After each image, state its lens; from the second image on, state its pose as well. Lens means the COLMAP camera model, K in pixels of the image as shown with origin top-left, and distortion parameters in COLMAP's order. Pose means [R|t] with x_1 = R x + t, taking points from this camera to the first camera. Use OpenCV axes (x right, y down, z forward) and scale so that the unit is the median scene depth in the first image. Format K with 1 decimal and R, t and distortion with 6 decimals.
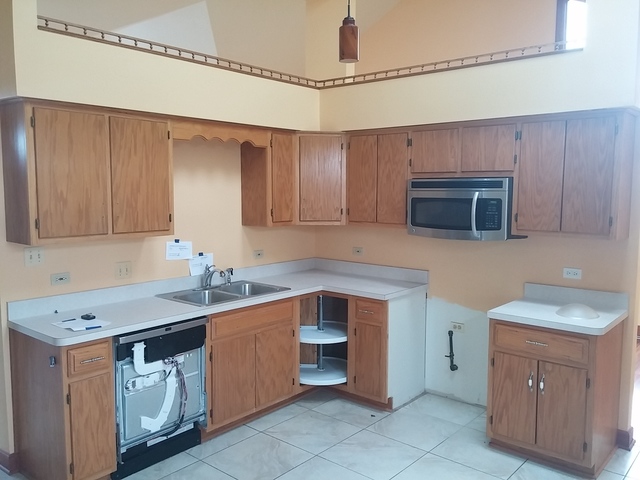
lens RADIAL K [[539.7, 0, 327.3], [0, 539.7, 239.8], [0, 0, 1]] dist [0.079265, -0.108298]
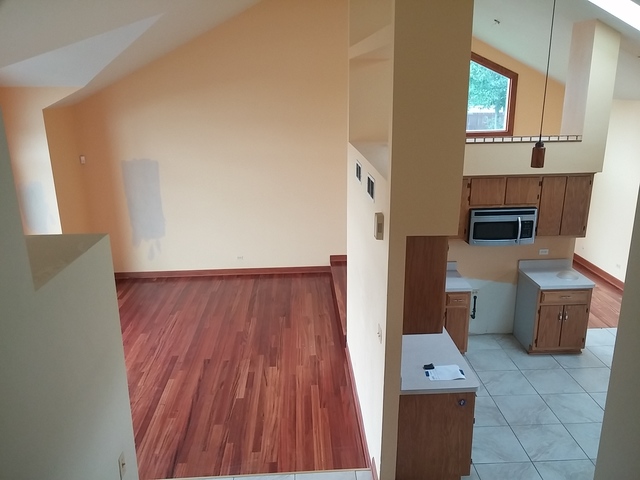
lens RADIAL K [[539.7, 0, 327.3], [0, 539.7, 239.8], [0, 0, 1]] dist [0.079265, -0.108298]
pose [[0.725868, -0.202855, 0.657240, -1.286522], [0.078756, 0.973749, 0.213565, -0.430005], [-0.683310, -0.103259, 0.722790, 0.185433]]
